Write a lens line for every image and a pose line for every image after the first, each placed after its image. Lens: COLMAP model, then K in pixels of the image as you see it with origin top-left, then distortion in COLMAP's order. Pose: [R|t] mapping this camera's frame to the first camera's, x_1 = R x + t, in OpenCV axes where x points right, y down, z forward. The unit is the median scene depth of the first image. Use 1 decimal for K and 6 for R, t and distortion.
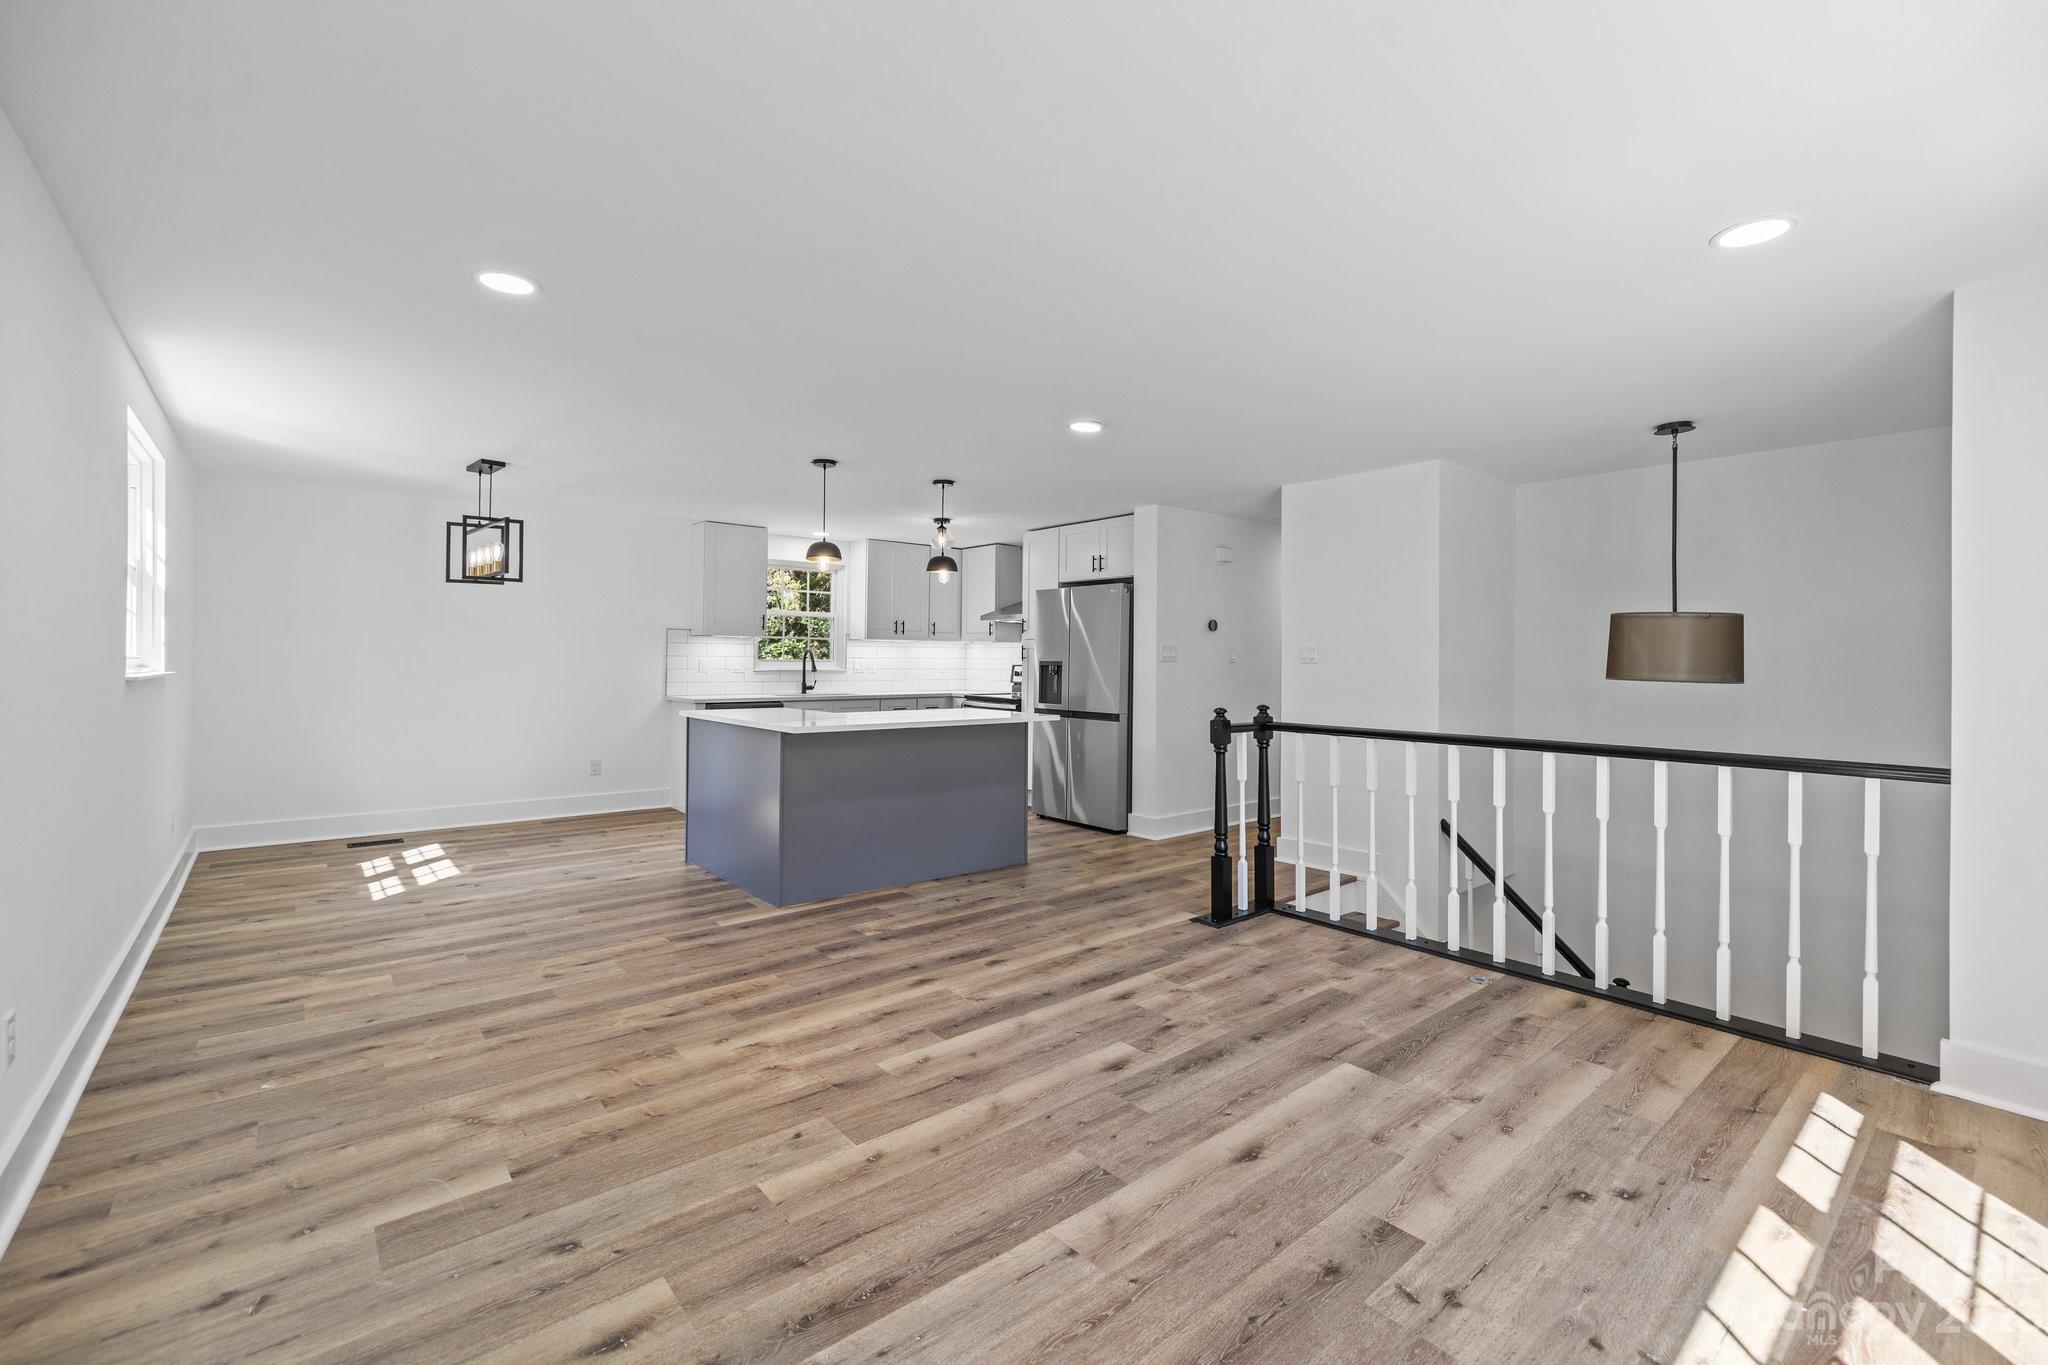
lens RADIAL K [[867.4, 0, 1023.8], [0, 867.4, 647.9], [0, 0, 1]] dist [-0.001202, -0.000345]
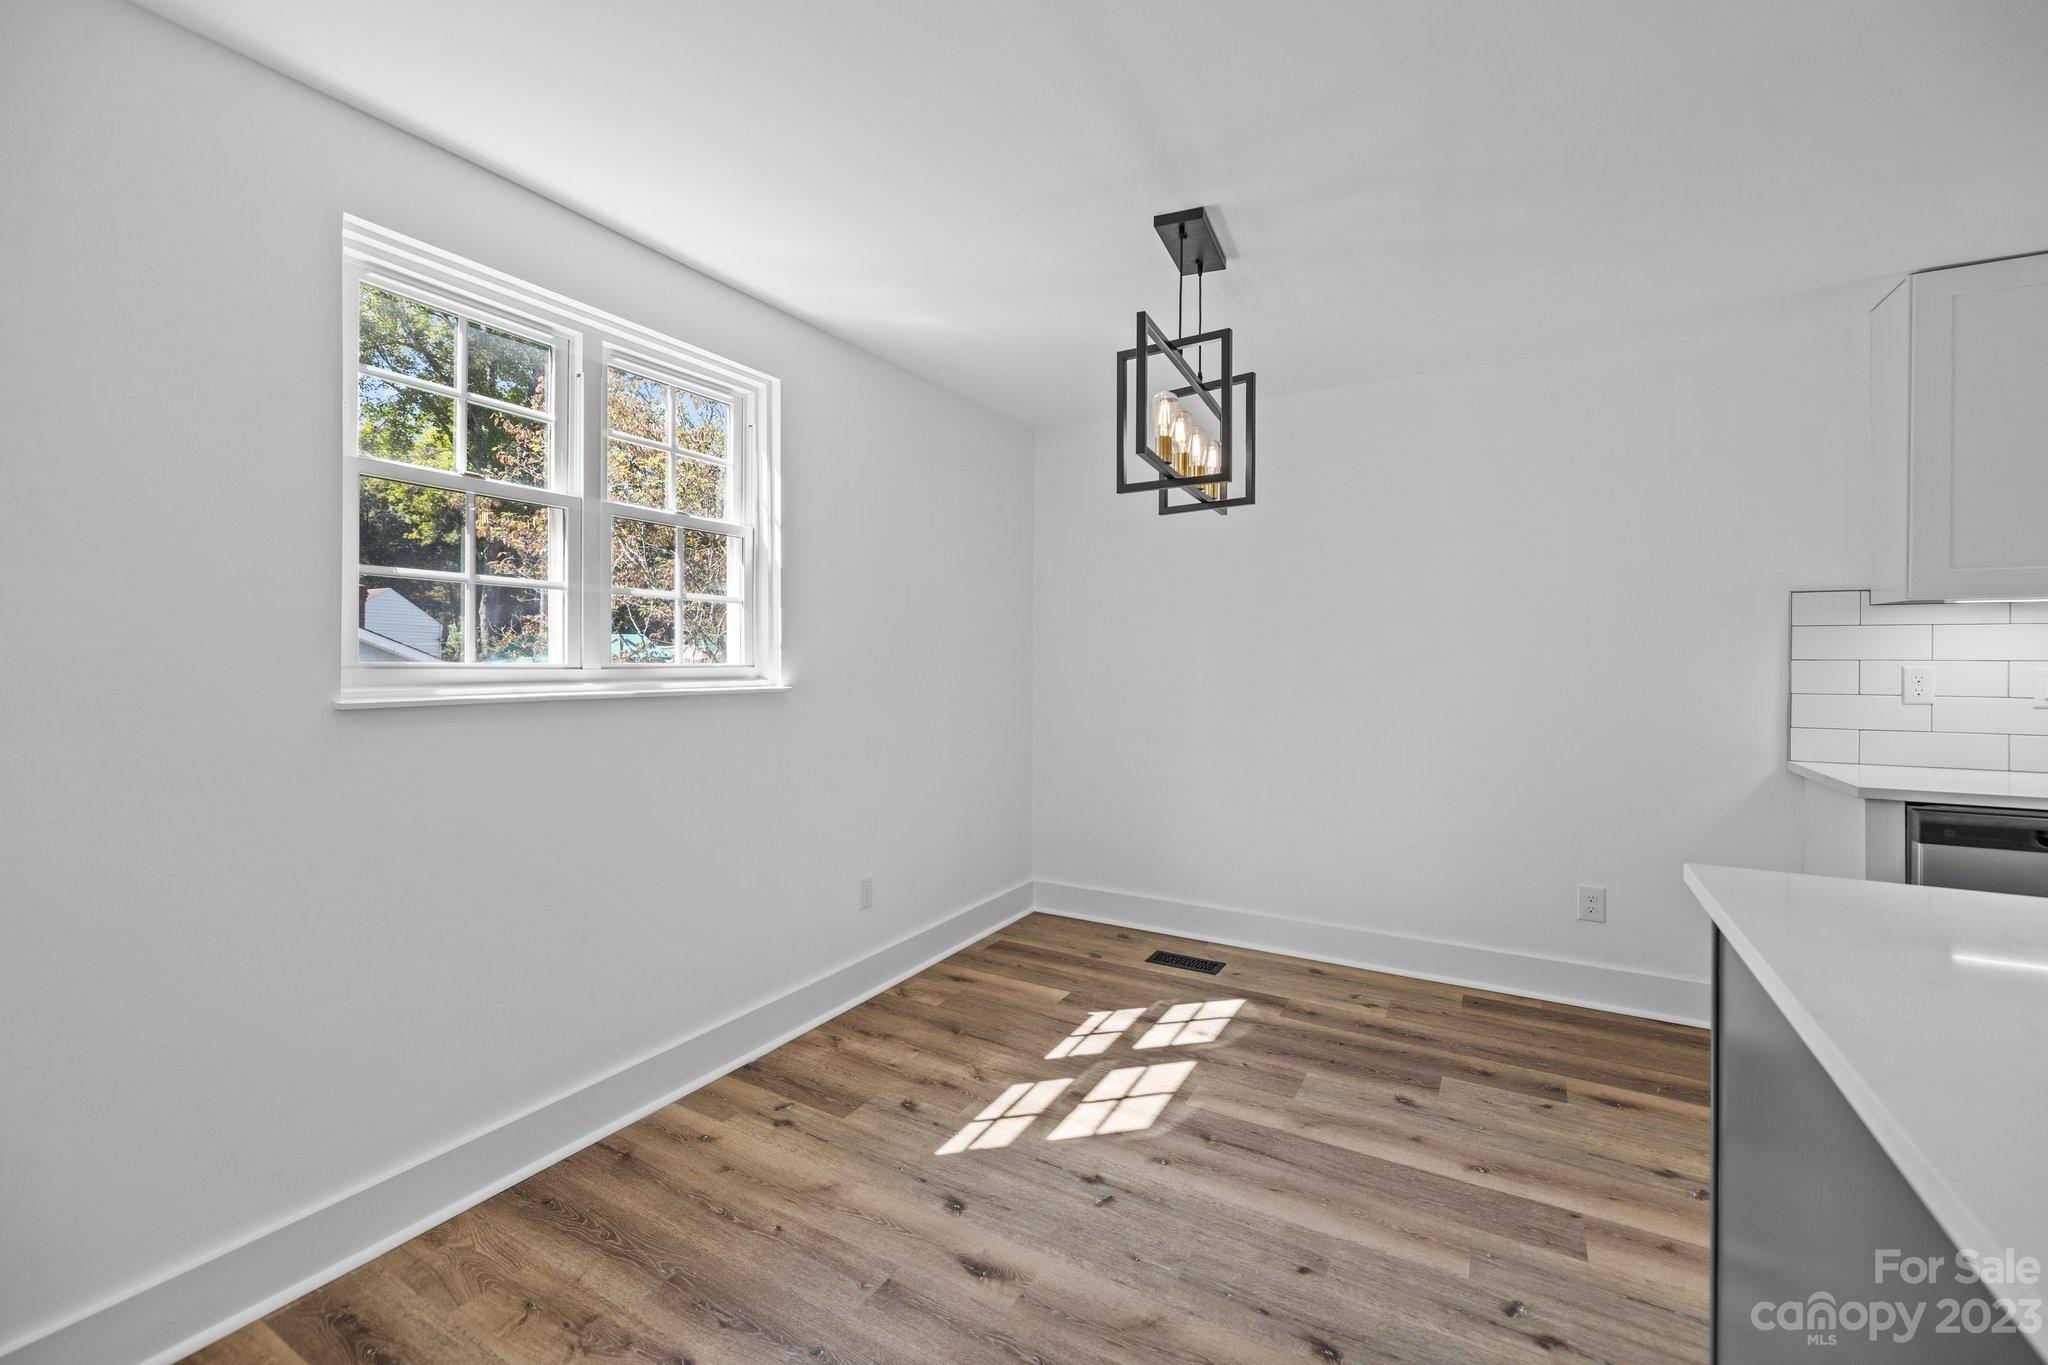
lens RADIAL K [[868.0, 0, 1015.6], [0, 868.0, 661.5], [0, 0, 1]] dist [0.001224, 0.000436]
pose [[0.338876, -0.002734, -0.940827, -0.318922], [0.012550, 0.999920, 0.001615, 0.009698], [0.940747, -0.012354, 0.338883, 1.071098]]
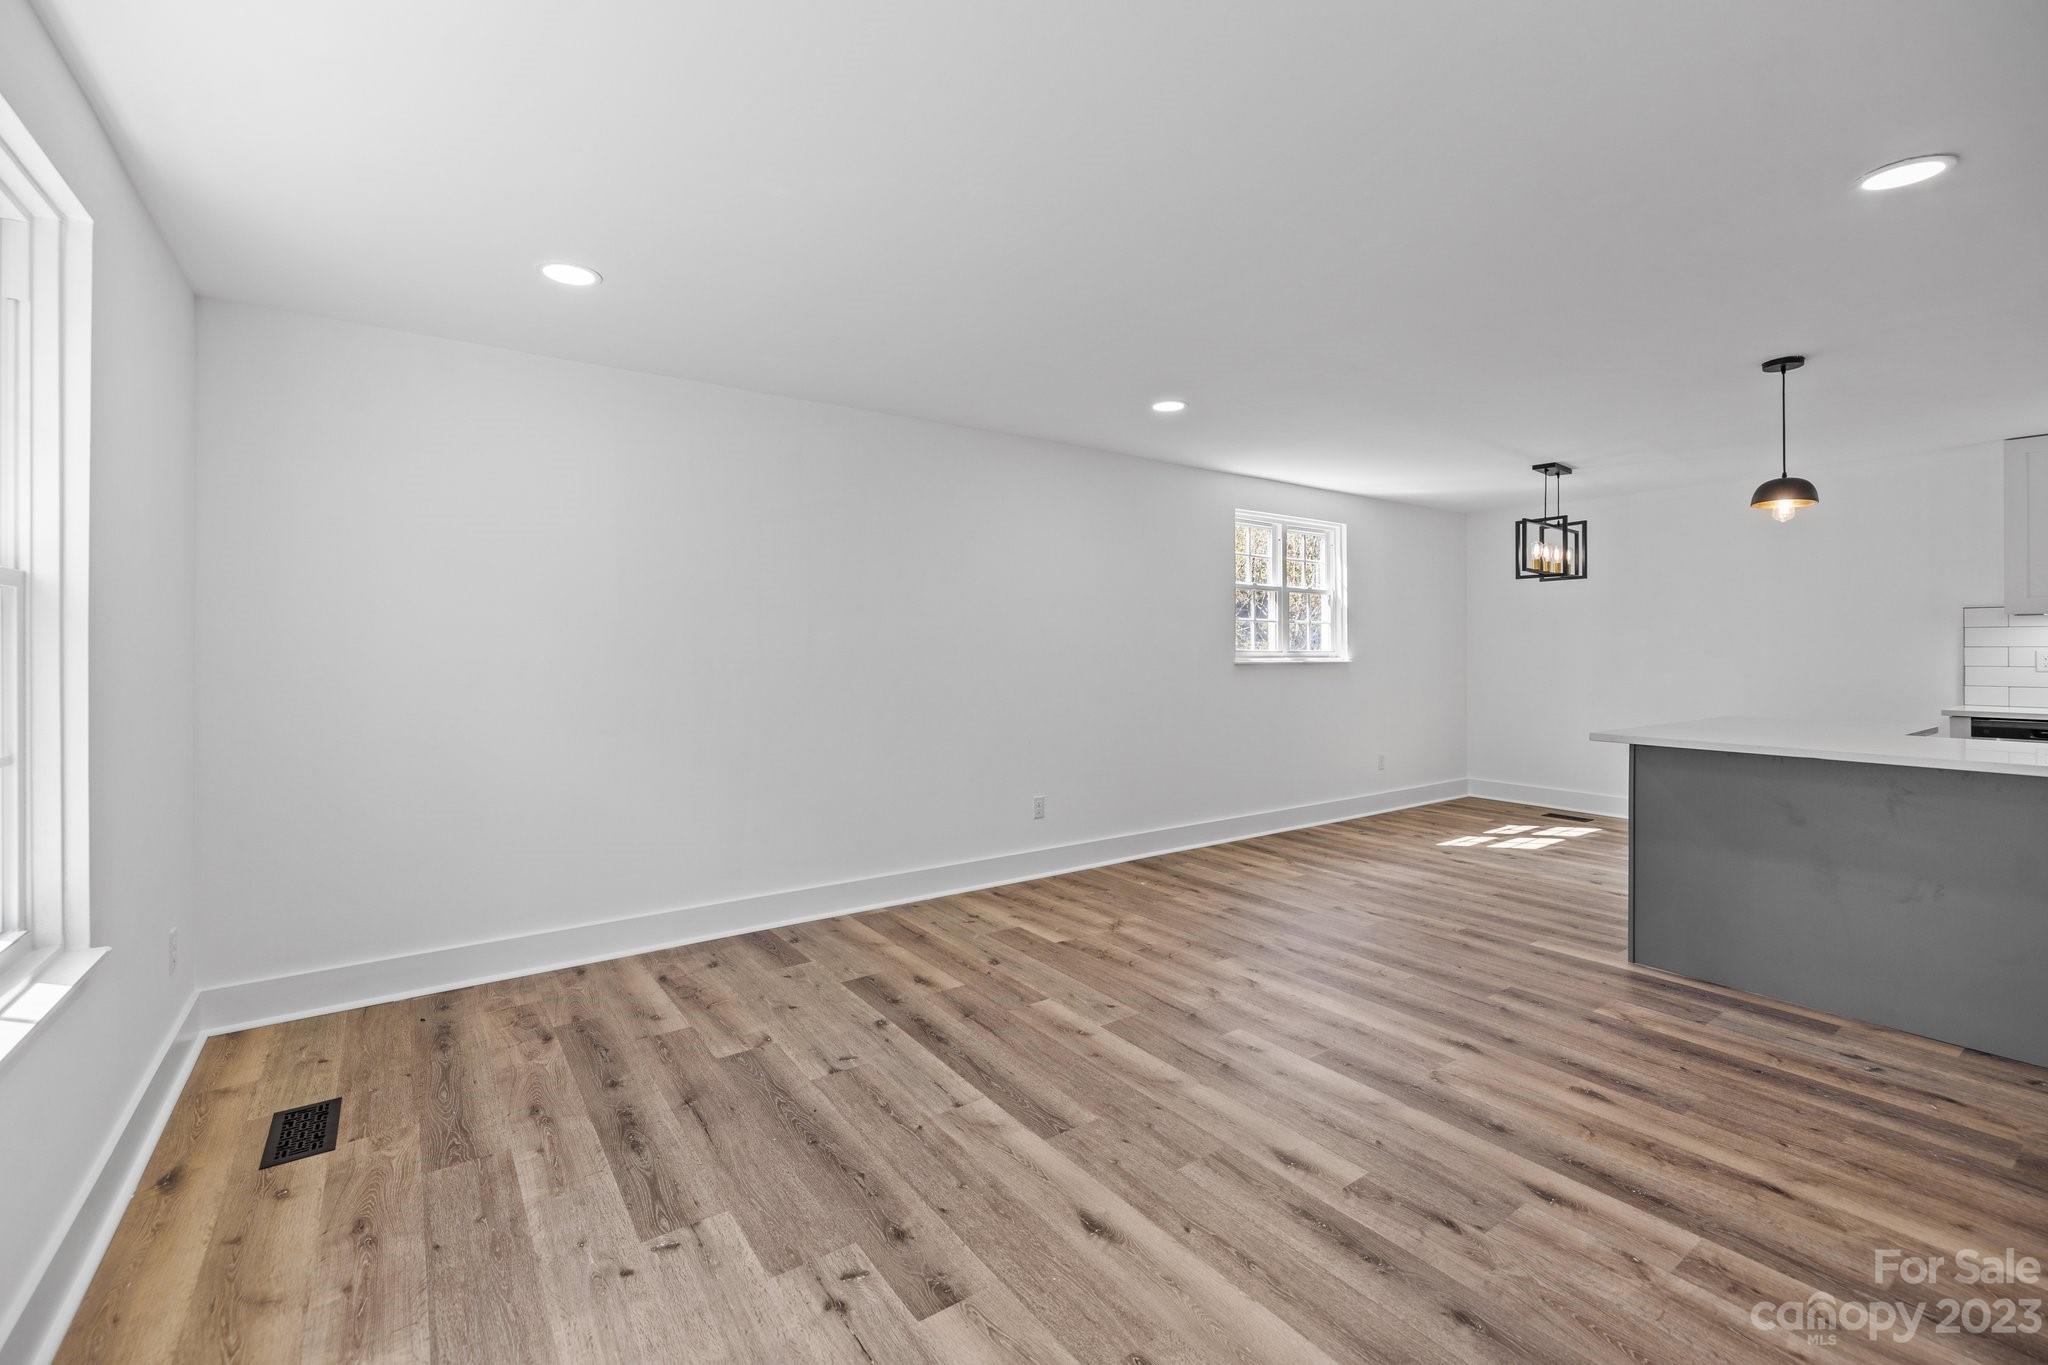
lens RADIAL K [[873.1, 0, 1011.4], [0, 873.1, 651.3], [0, 0, 1]] dist [0.000217, 0.000001]
pose [[-0.087931, -0.005567, -0.996111, 0.691844], [0.013097, 0.999891, -0.006744, 0.014965], [0.996040, -0.013639, -0.087848, 0.615493]]
